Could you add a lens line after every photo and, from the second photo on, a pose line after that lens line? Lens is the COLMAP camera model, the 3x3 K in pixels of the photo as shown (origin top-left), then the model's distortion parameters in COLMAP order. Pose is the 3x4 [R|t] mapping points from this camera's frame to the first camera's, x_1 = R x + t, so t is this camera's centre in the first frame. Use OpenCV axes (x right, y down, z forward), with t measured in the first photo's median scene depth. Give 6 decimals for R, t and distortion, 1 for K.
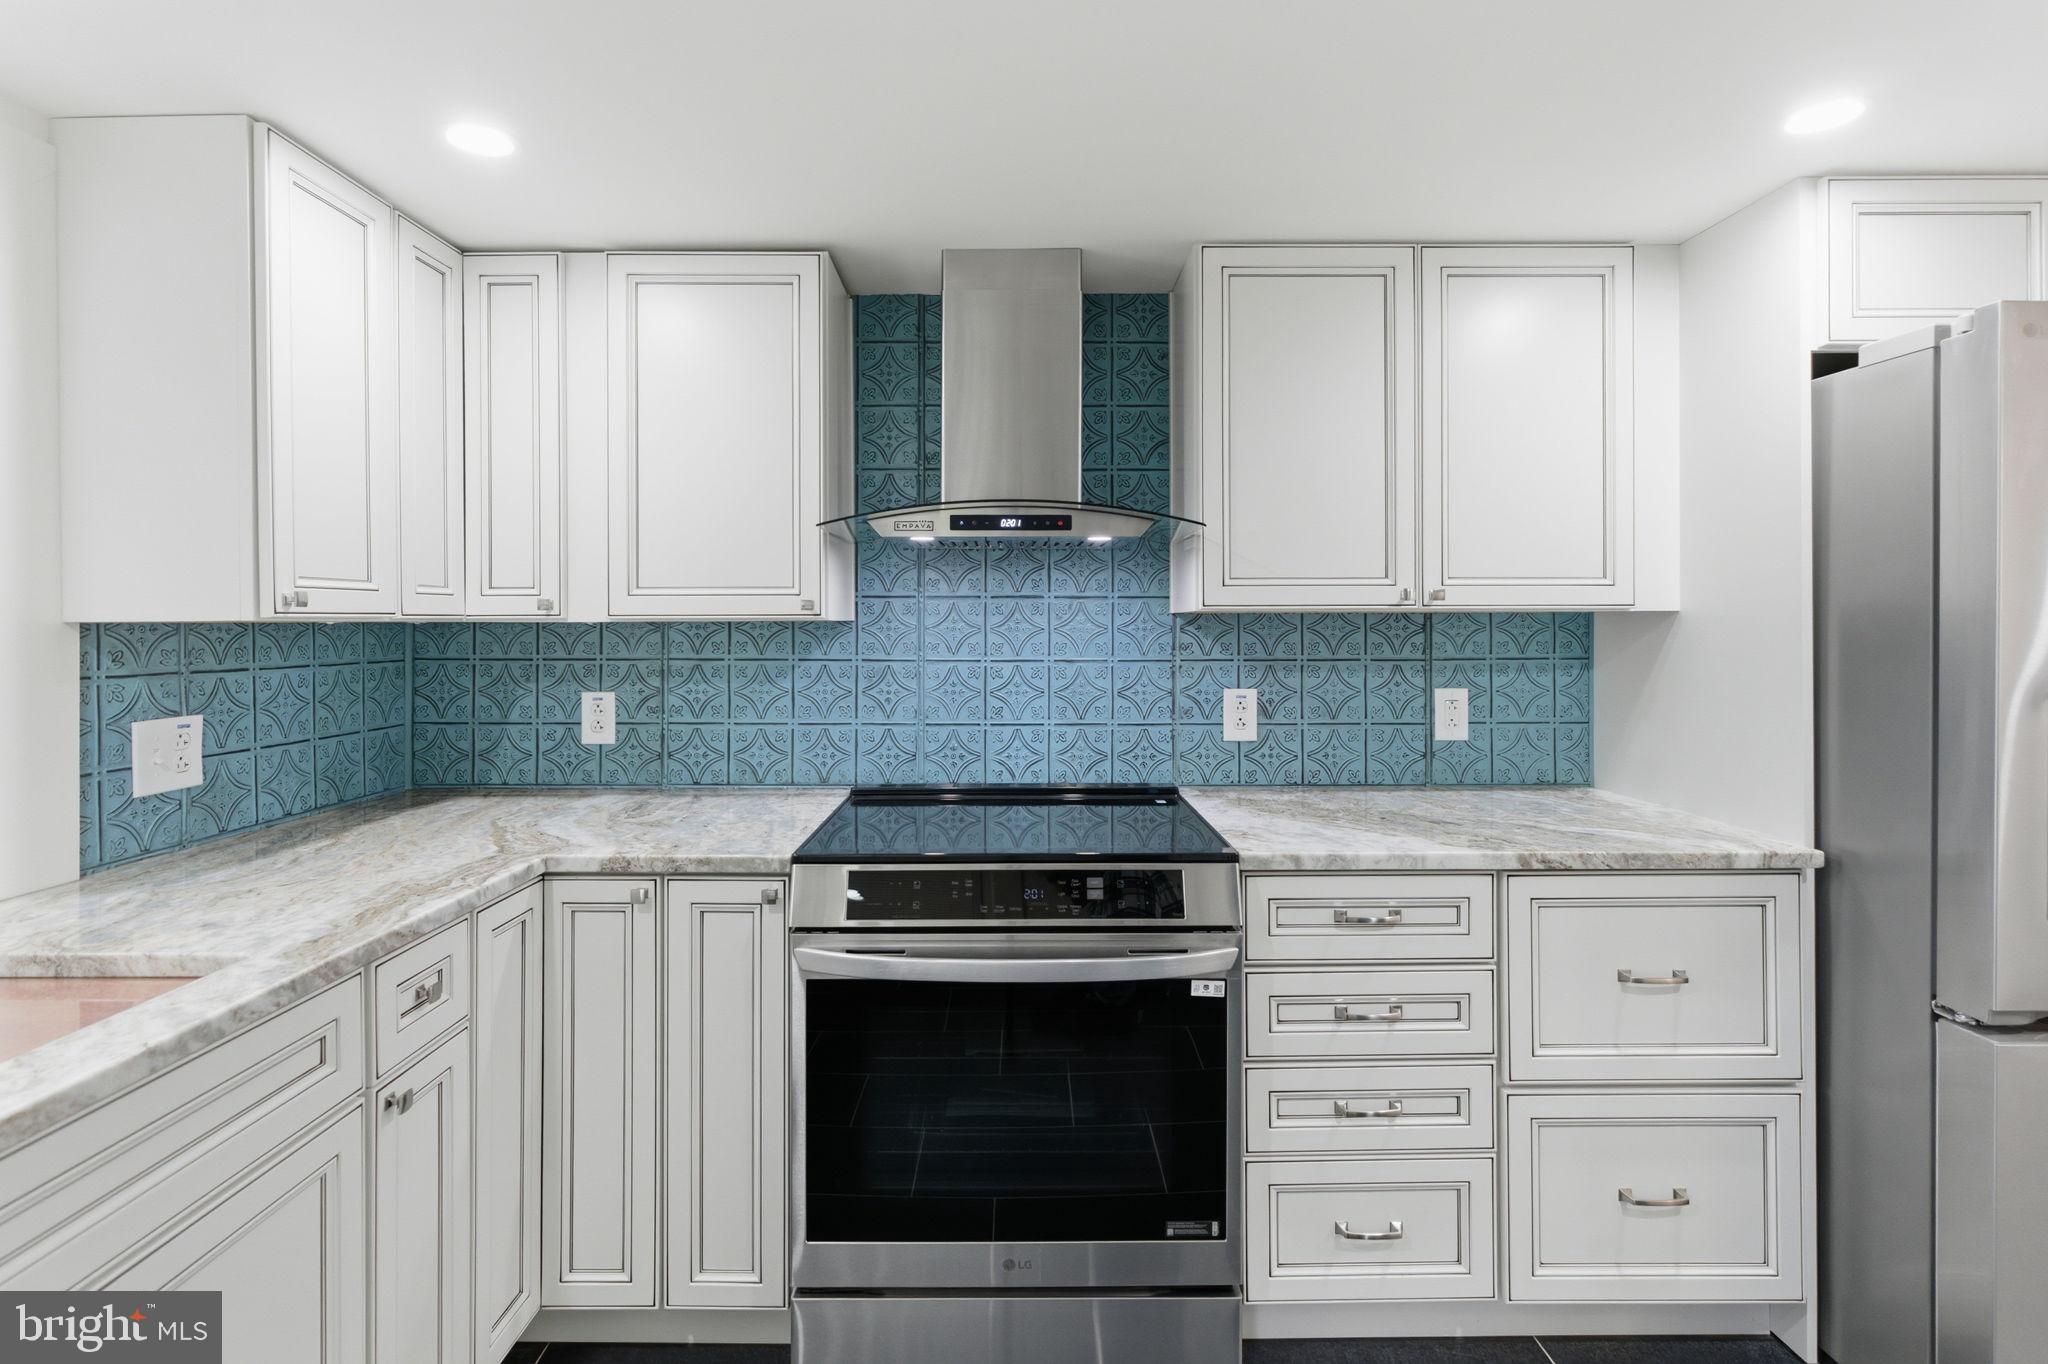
lens RADIAL K [[963.8, 0, 1016.4], [0, 963.8, 621.8], [0, 0, 1]] dist [-0.001529, -0.000268]
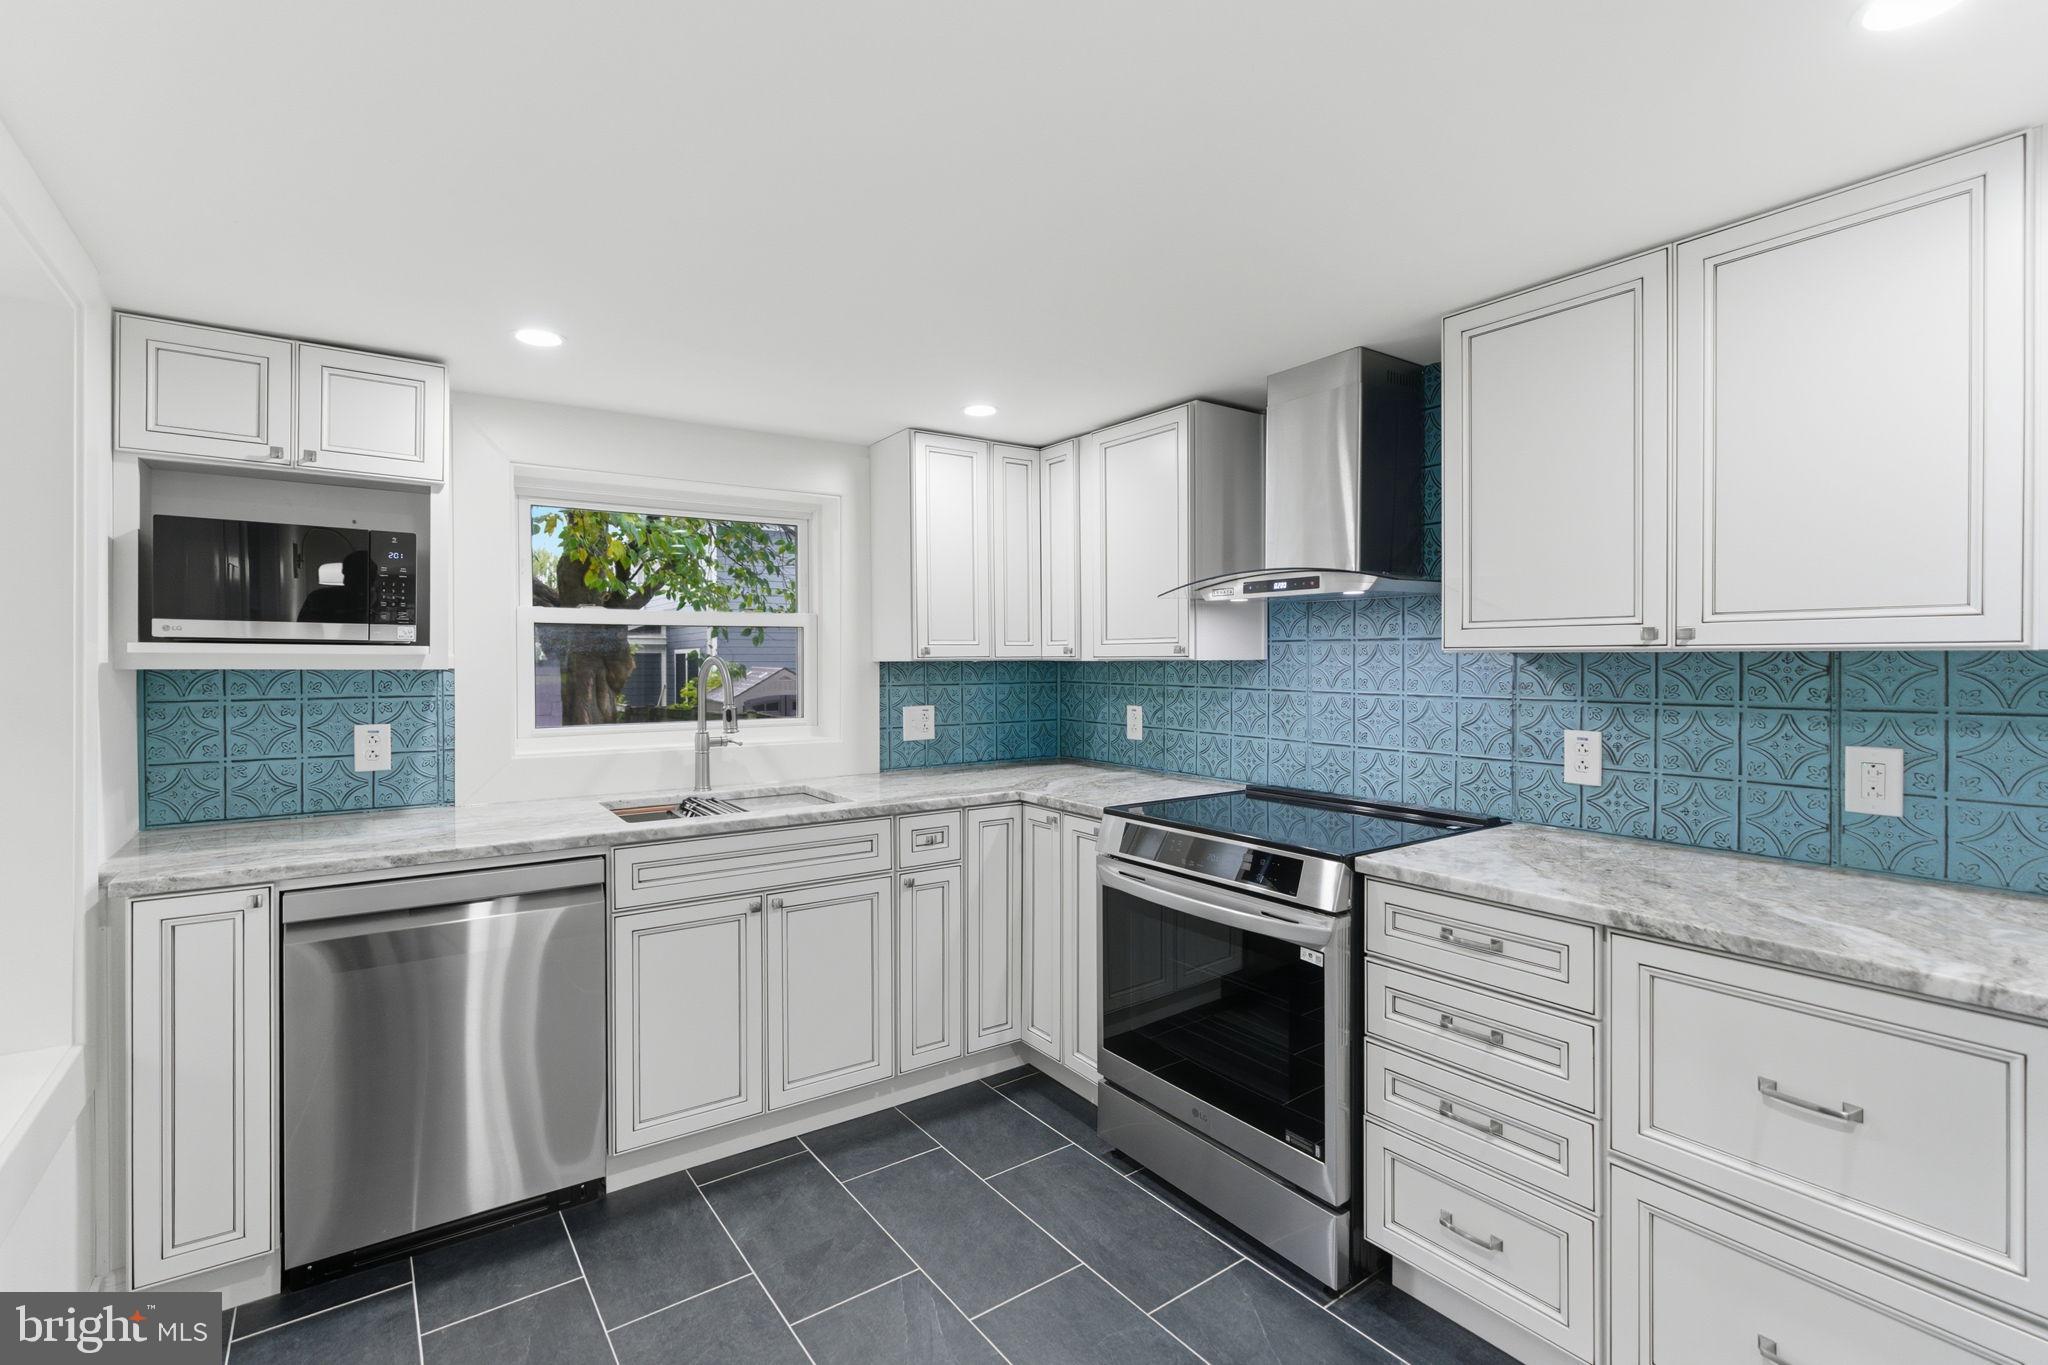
lens RADIAL K [[926.4, 0, 1019.4], [0, 926.4, 664.7], [0, 0, 1]] dist [-0.000322, 0.000777]
pose [[0.575292, 0.006597, -0.817921, 0.668227], [0.003407, 0.999939, 0.010461, -0.008632], [0.817941, -0.008805, 0.575235, 0.001152]]
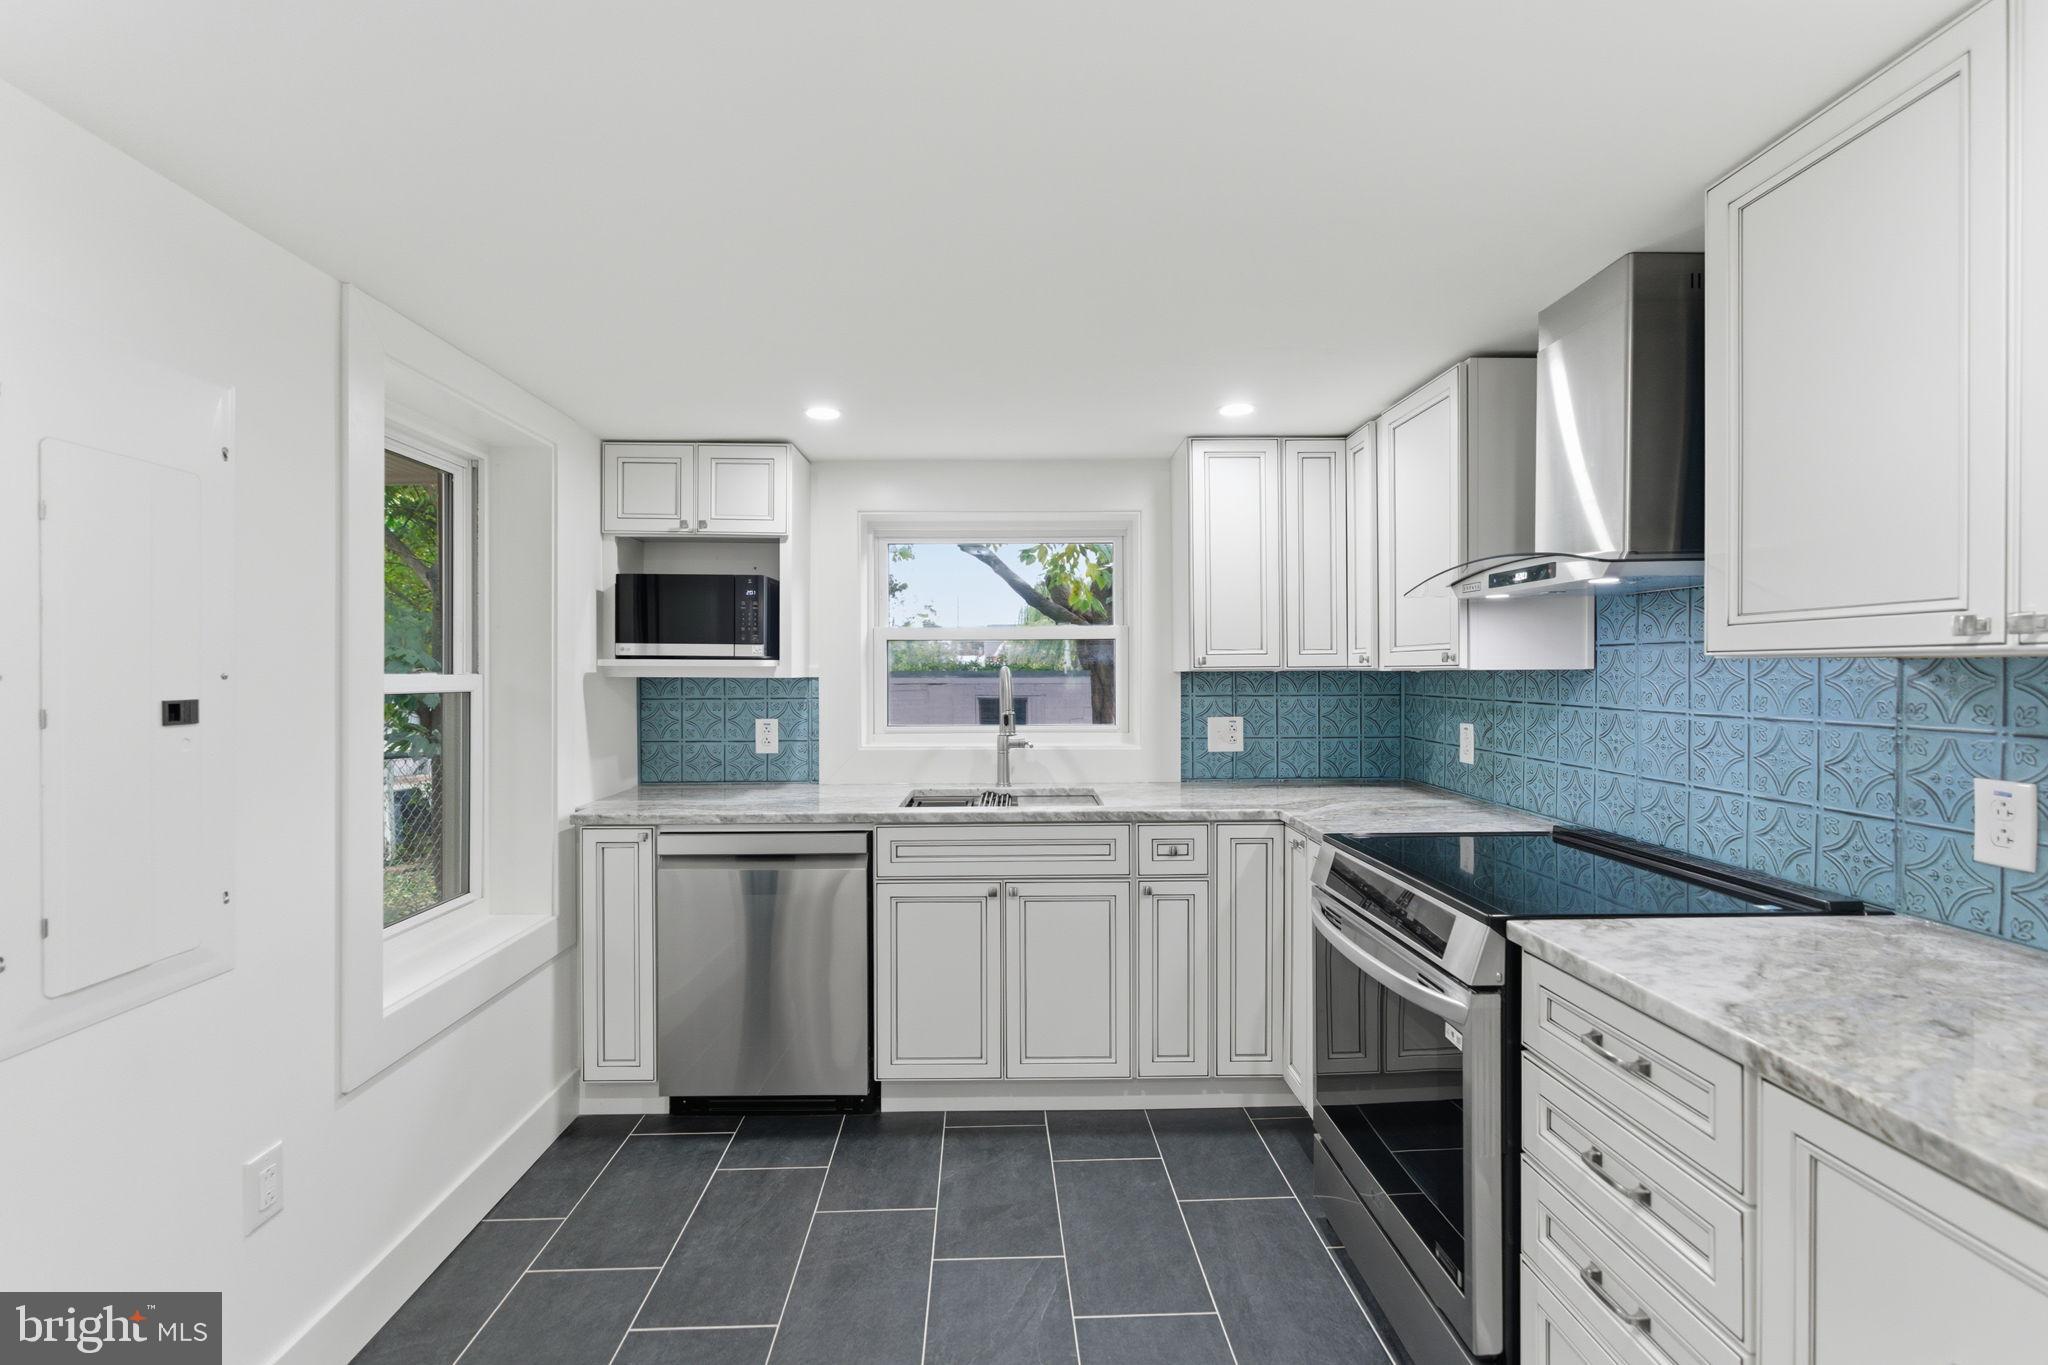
lens RADIAL K [[920.5, 0, 1022.5], [0, 920.5, 679.2], [0, 0, 1]] dist [0.001134, 0.000992]
pose [[0.026960, 0.011702, -0.999568, 0.798246], [0.006917, 0.999905, 0.011892, -0.006300], [0.999613, -0.007234, 0.026876, 0.364589]]
